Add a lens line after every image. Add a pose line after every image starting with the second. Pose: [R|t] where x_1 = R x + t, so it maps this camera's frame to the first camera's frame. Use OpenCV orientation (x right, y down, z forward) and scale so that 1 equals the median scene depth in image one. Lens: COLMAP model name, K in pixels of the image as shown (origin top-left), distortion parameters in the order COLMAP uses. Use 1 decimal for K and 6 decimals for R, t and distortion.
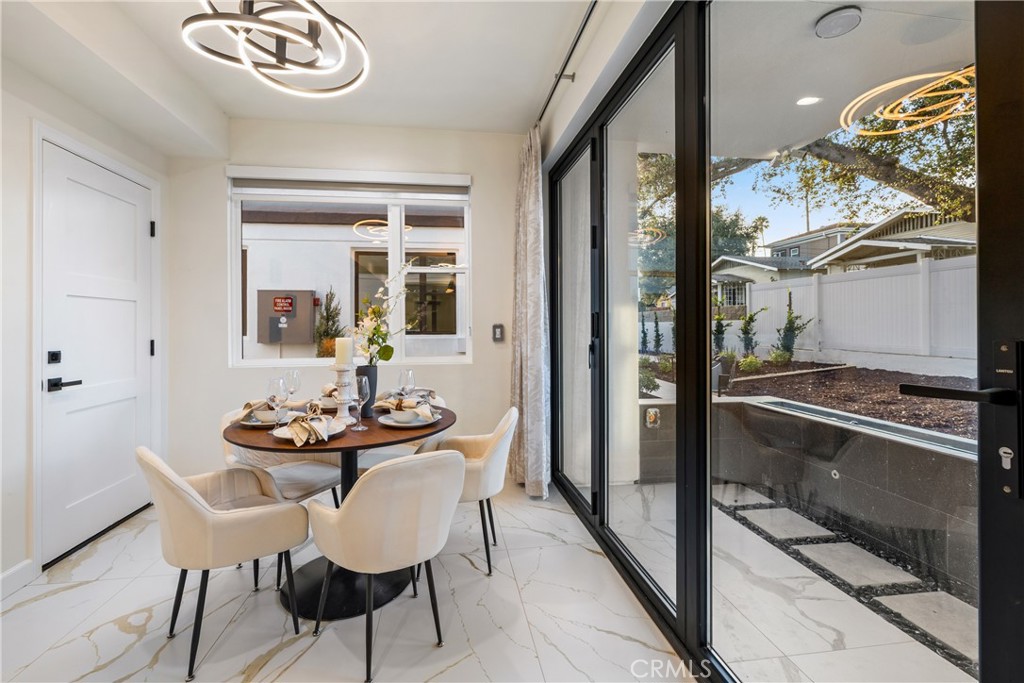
lens RADIAL K [[431.7, 0, 502.9], [0, 431.7, 331.4], [0, 0, 1]] dist [-0.001241, -0.000718]
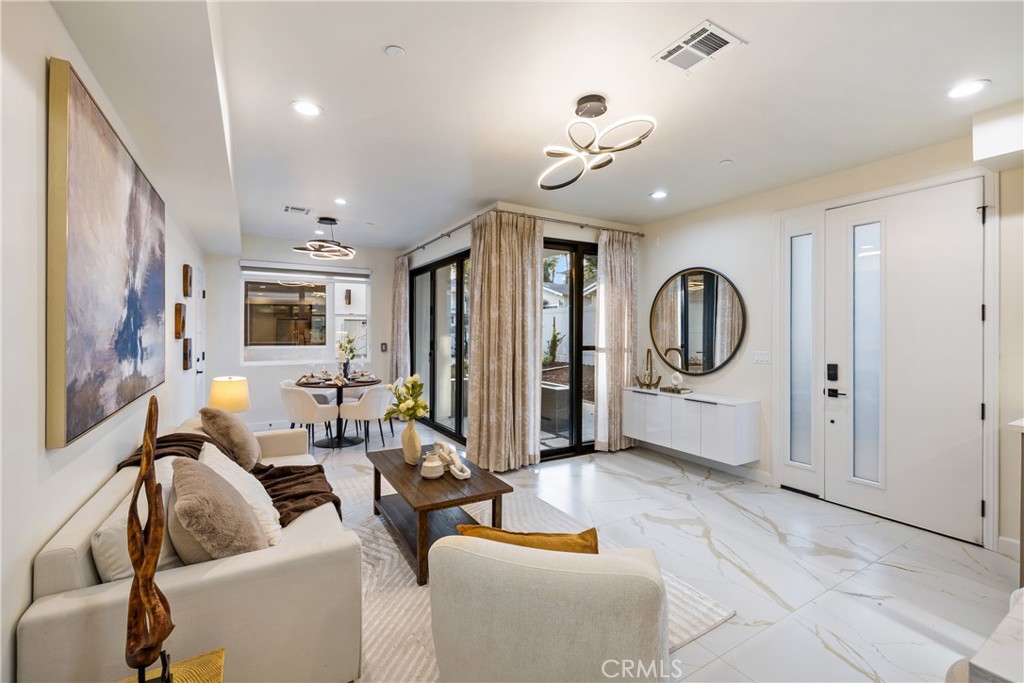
lens RADIAL K [[431.7, 0, 502.9], [0, 431.7, 331.4], [0, 0, 1]] dist [-0.001241, -0.000718]
pose [[0.926546, 0.010504, 0.376035, -0.268046], [-0.004423, 0.999845, -0.017031, -0.040865], [-0.376156, 0.014116, 0.926449, -1.149381]]
